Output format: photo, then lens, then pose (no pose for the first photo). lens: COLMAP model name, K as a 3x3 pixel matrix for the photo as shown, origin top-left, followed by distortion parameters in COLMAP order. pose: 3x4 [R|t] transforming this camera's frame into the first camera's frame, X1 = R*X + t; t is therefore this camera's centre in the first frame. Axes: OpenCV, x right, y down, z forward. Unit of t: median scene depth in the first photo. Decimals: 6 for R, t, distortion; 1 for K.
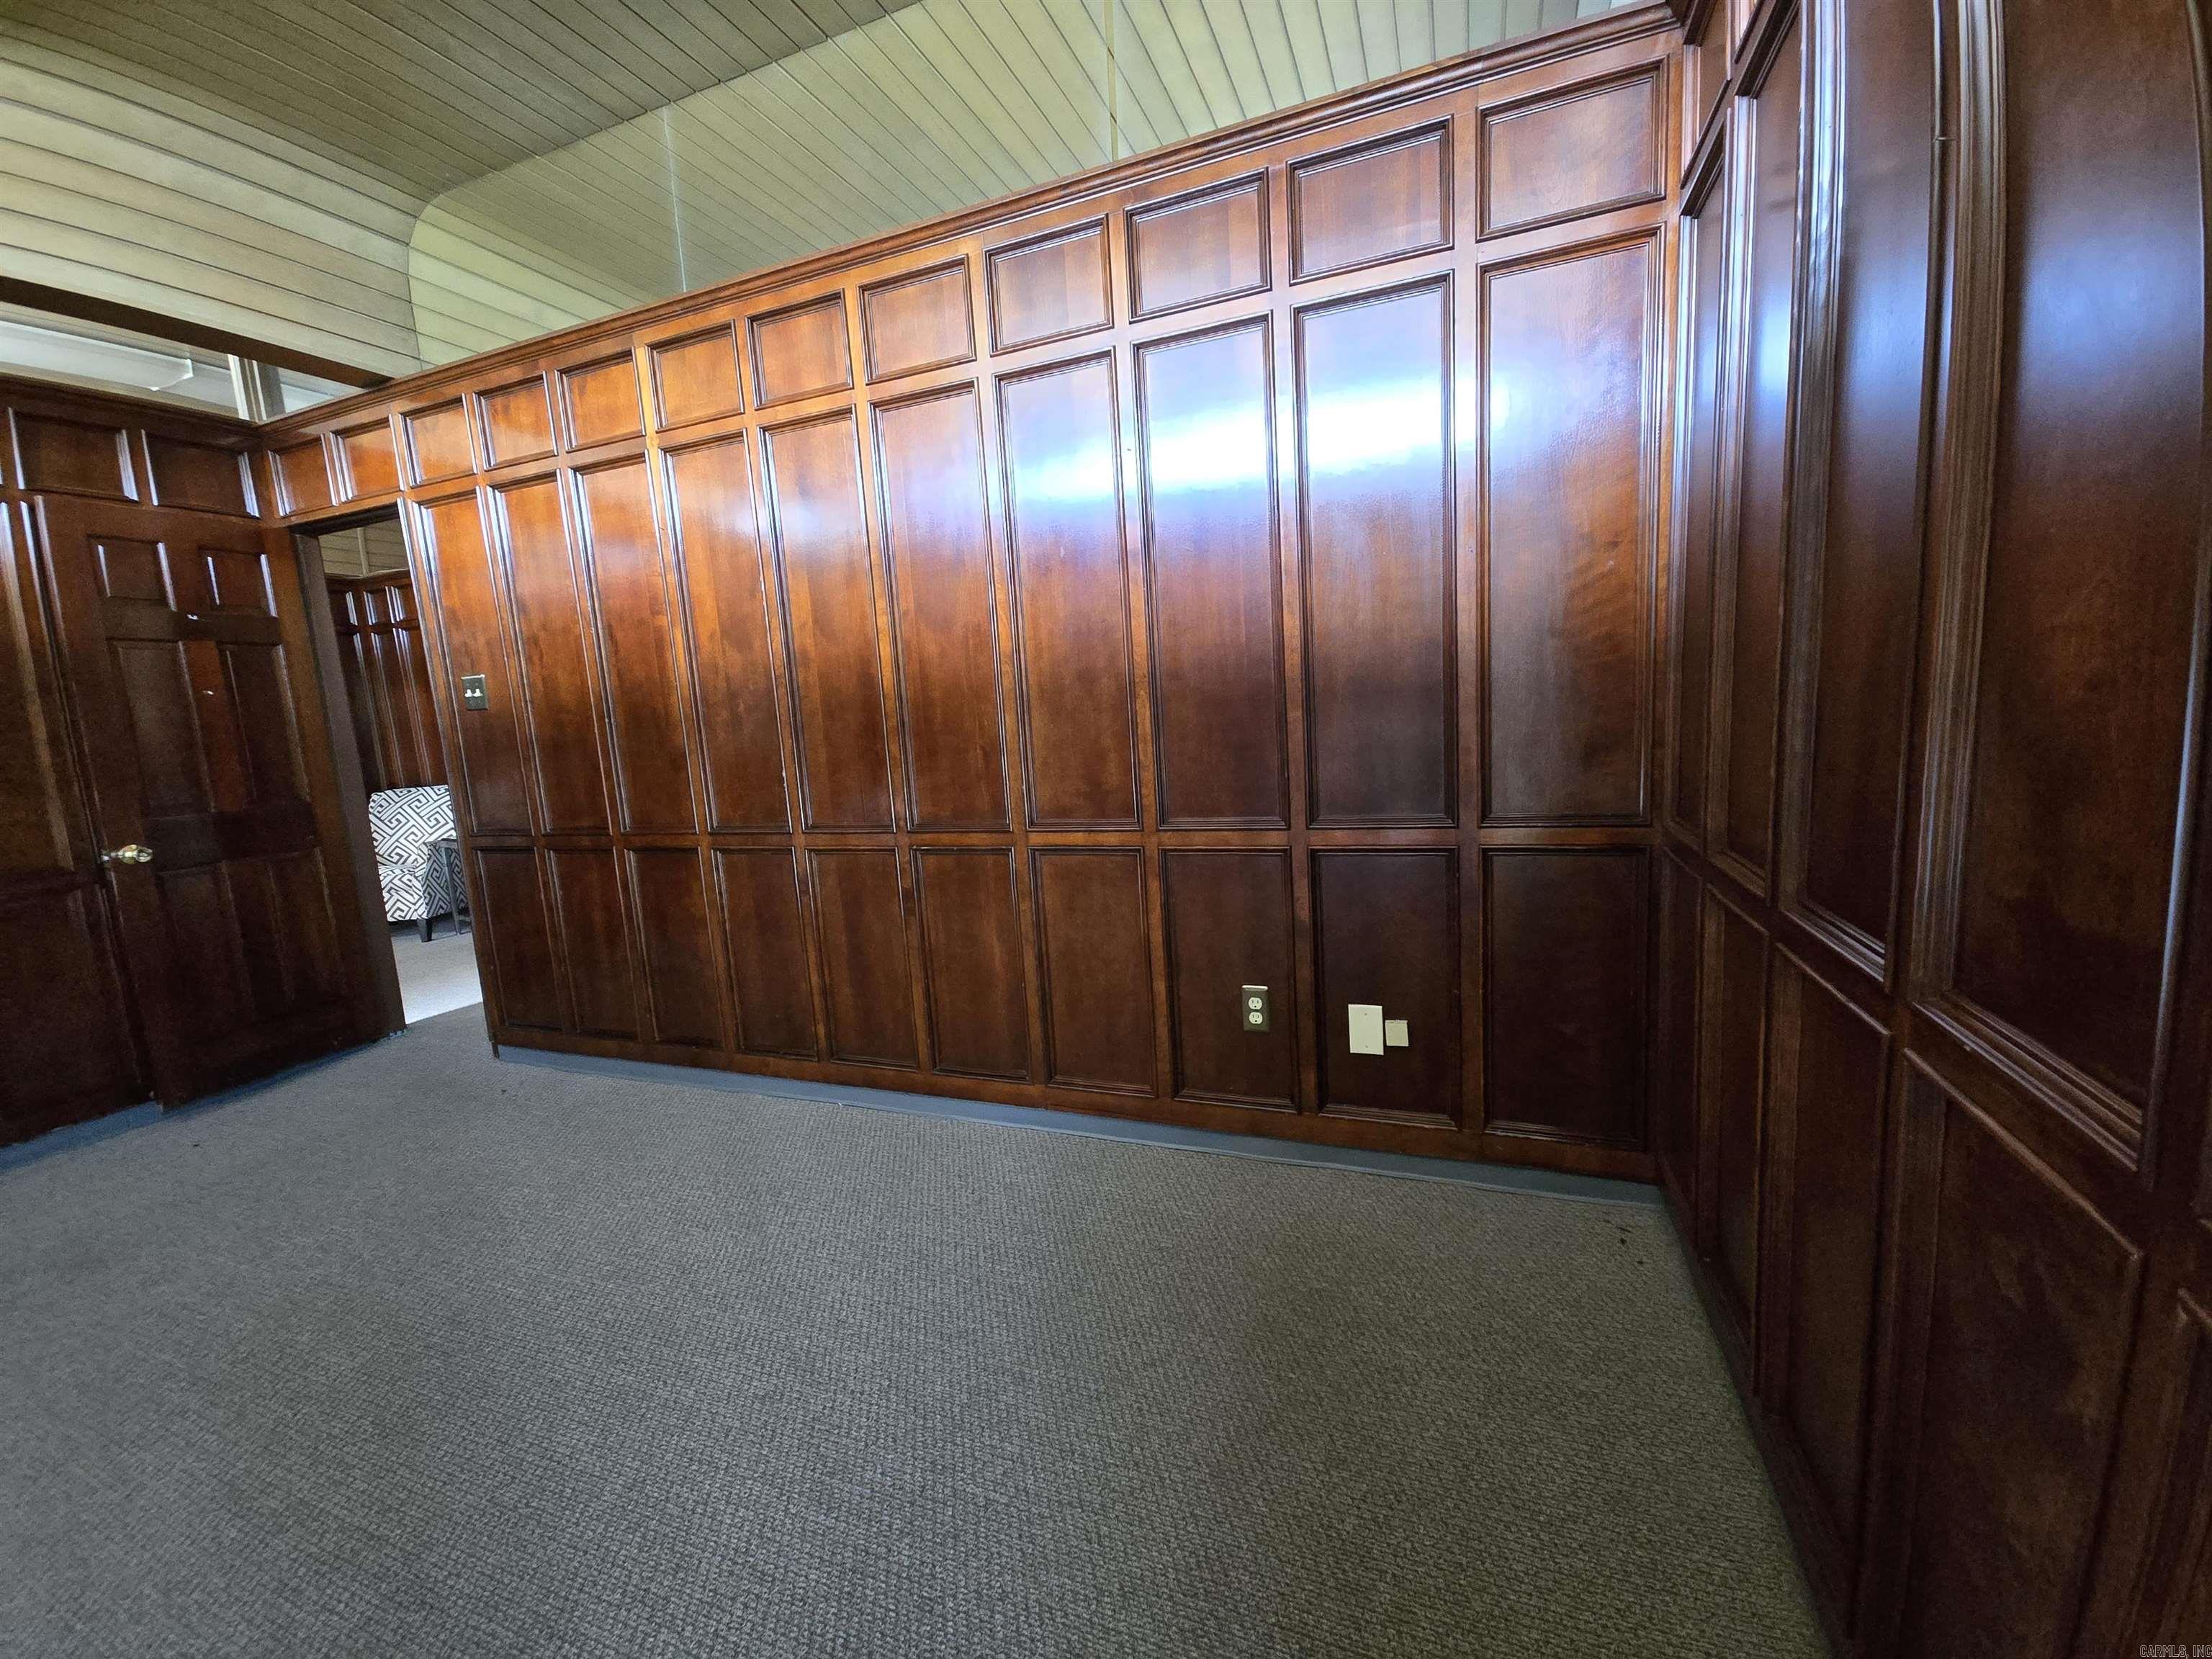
lens RADIAL K [[900.1, 0, 1046.2], [0, 900.1, 748.4], [0, 0, 1]] dist [0.006333, -0.000534]
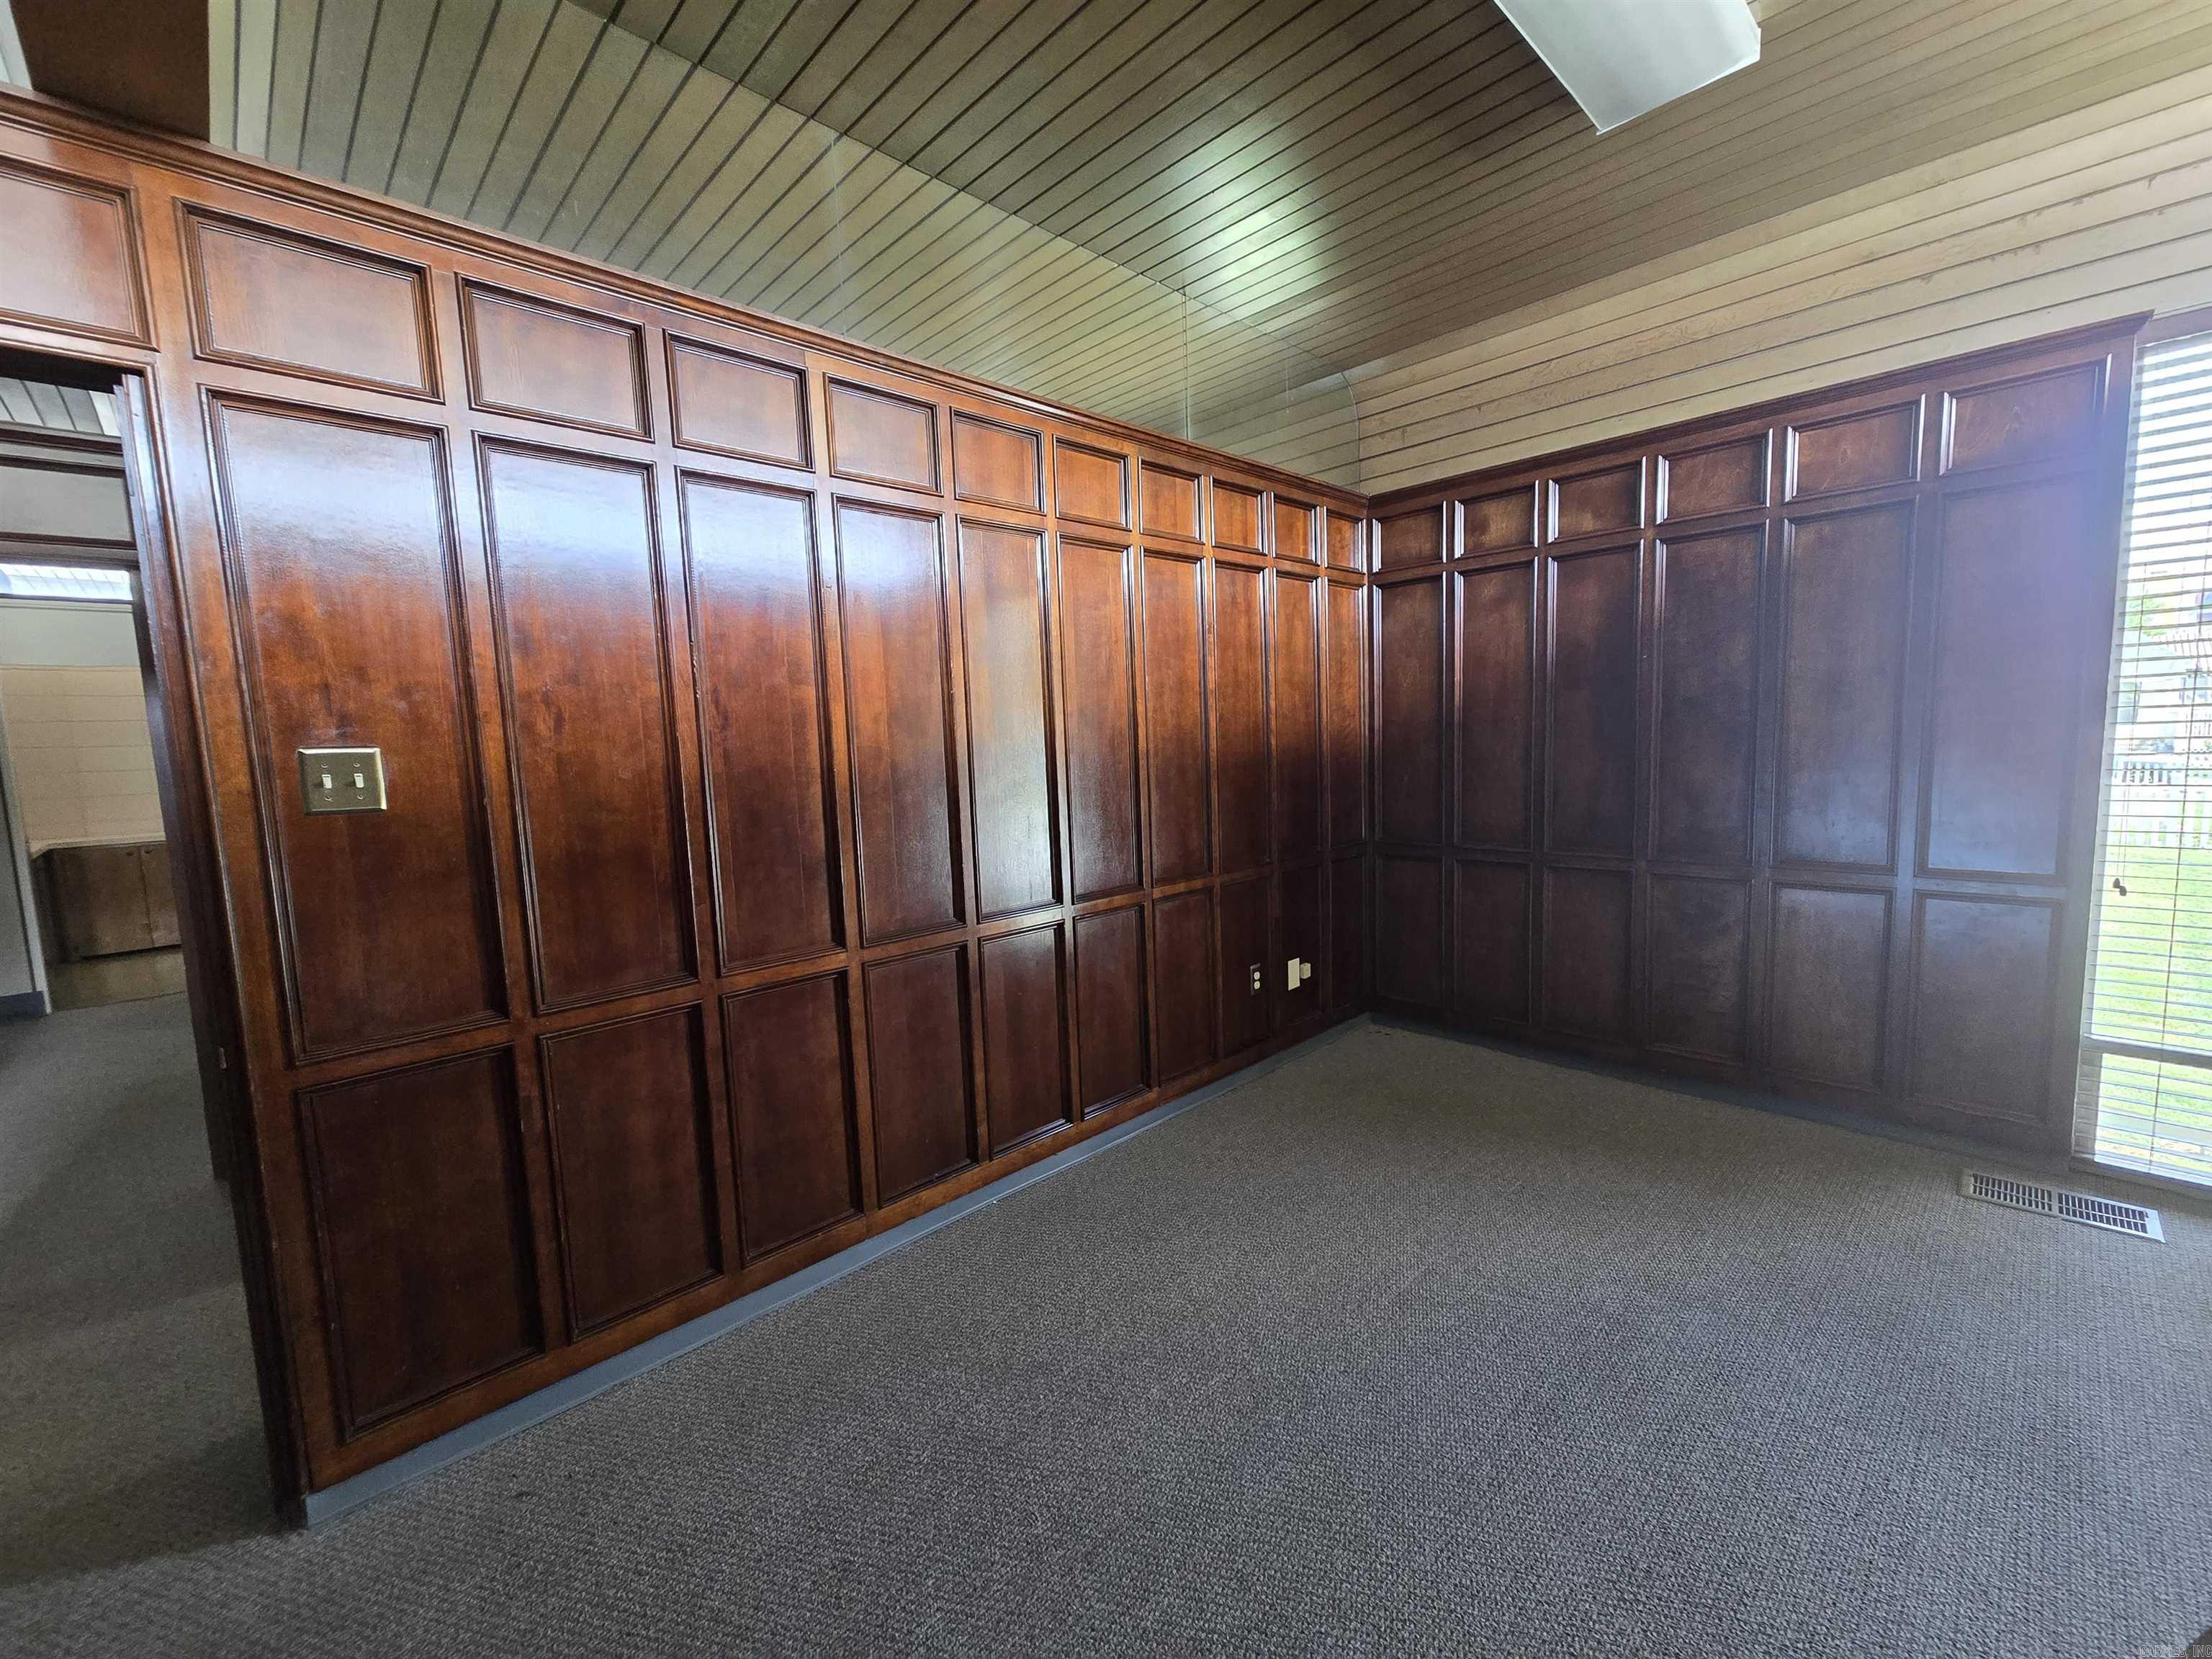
lens RADIAL K [[900.1, 0, 1105.1], [0, 900.1, 833.2], [0, 0, 1]] dist [0.006333, -0.000534]
pose [[0.411065, -0.012722, 0.911517, -1.056443], [0.117956, 0.992239, -0.039345, 0.048443], [-0.903943, 0.123692, 0.409375, 0.435973]]
